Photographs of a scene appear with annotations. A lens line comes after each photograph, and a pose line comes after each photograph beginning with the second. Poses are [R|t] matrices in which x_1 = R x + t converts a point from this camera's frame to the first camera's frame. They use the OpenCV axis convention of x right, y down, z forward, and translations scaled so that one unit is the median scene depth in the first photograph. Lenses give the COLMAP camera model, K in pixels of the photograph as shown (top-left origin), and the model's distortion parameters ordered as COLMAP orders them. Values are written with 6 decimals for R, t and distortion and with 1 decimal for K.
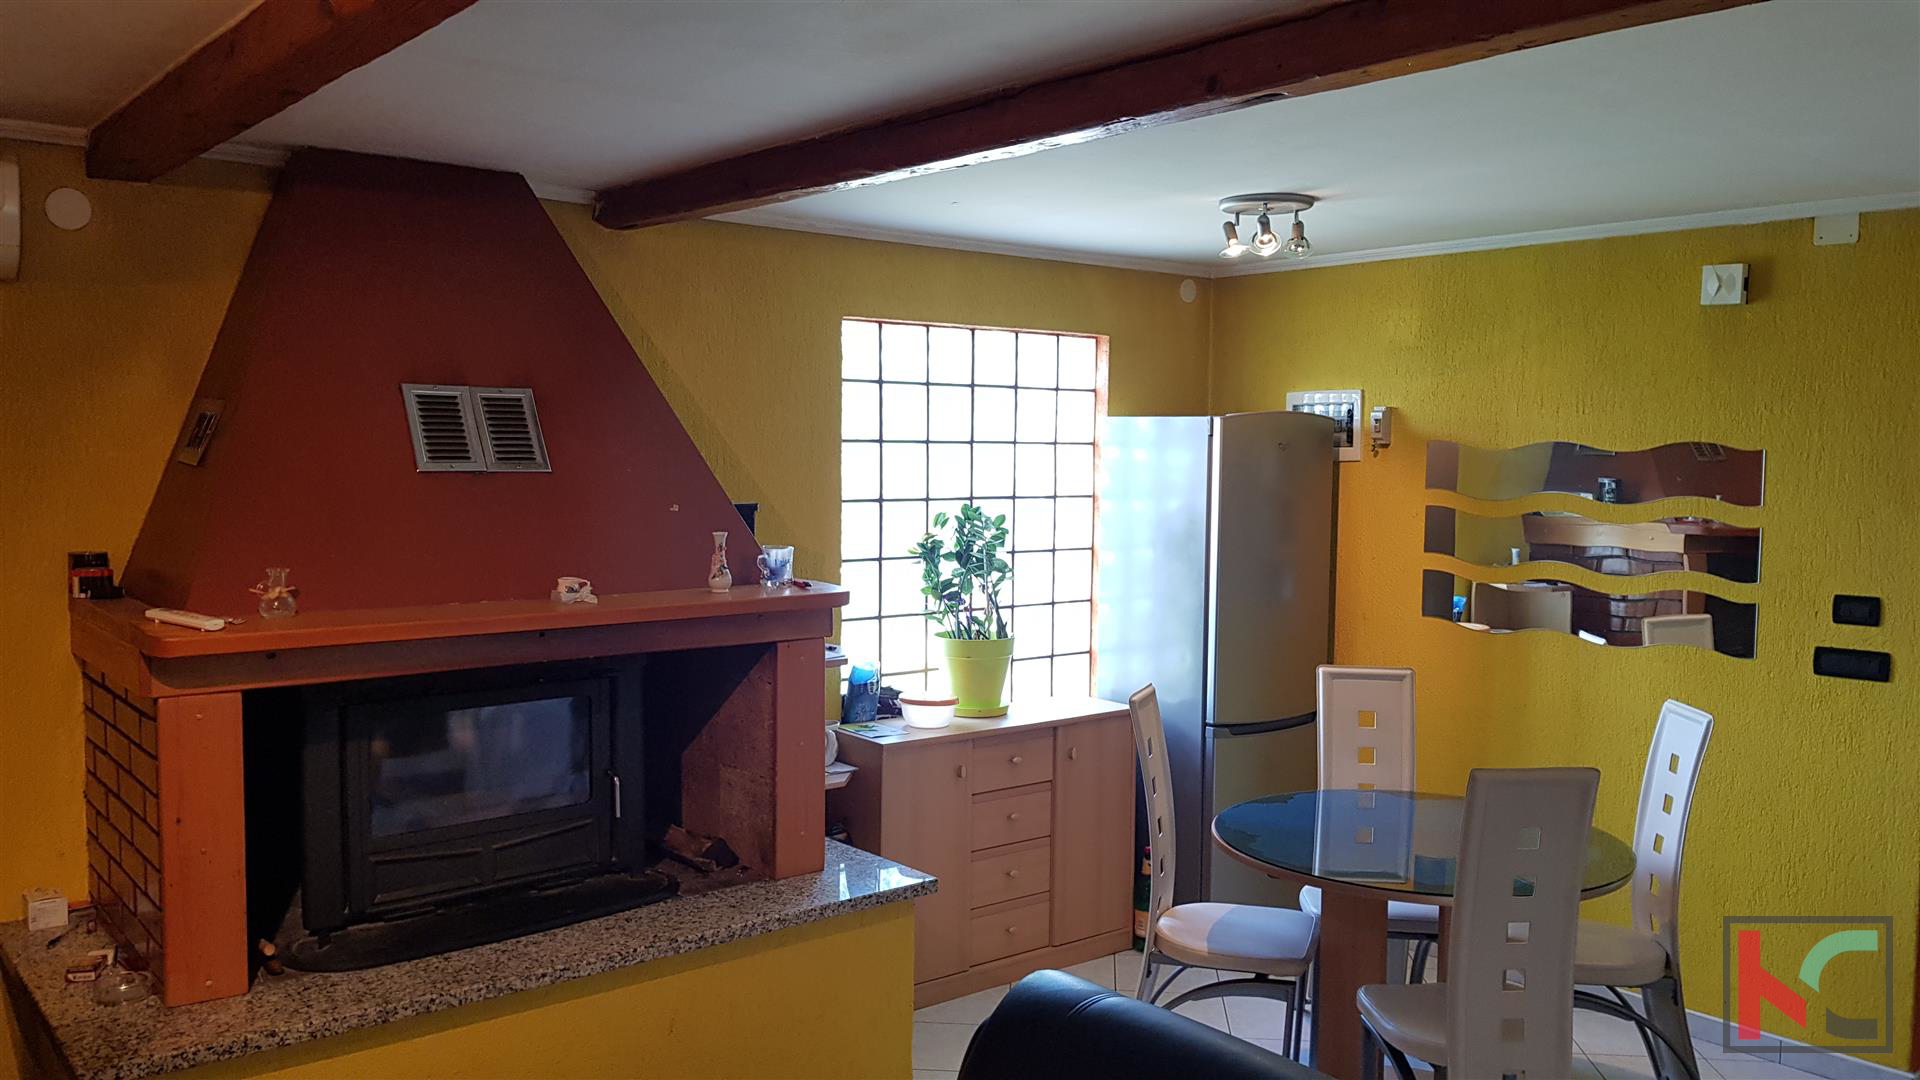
lens RADIAL K [[1495.1, 0, 969.6], [0, 1495.1, 528.8], [0, 0, 1]] dist [0.027508, -0.017464]
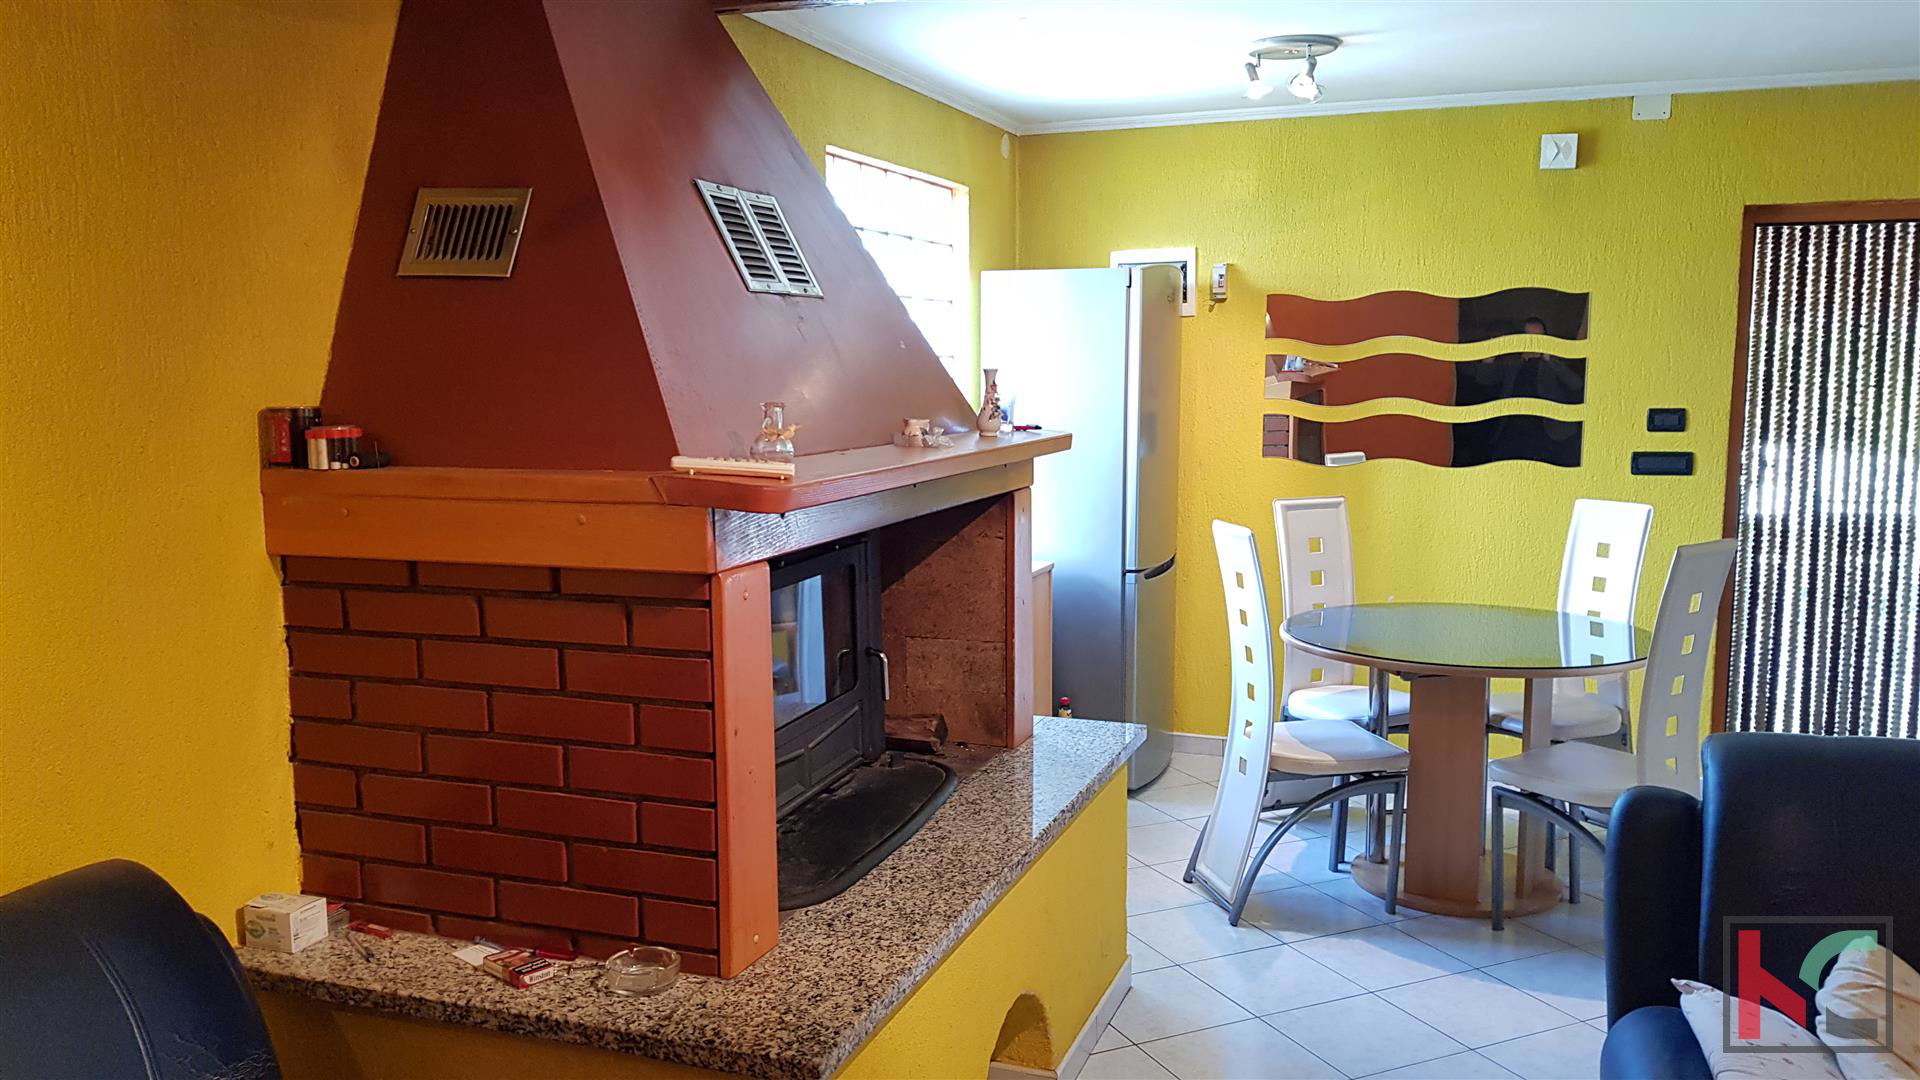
lens RADIAL K [[1495.1, 0, 961.9], [0, 1495.1, 553.4], [0, 0, 1]] dist [0.027508, -0.017464]
pose [[0.870555, -0.082087, 0.485175, -0.520613], [0.045422, 0.995183, 0.086874, 0.028694], [-0.489970, -0.053591, 0.870091, 0.191824]]
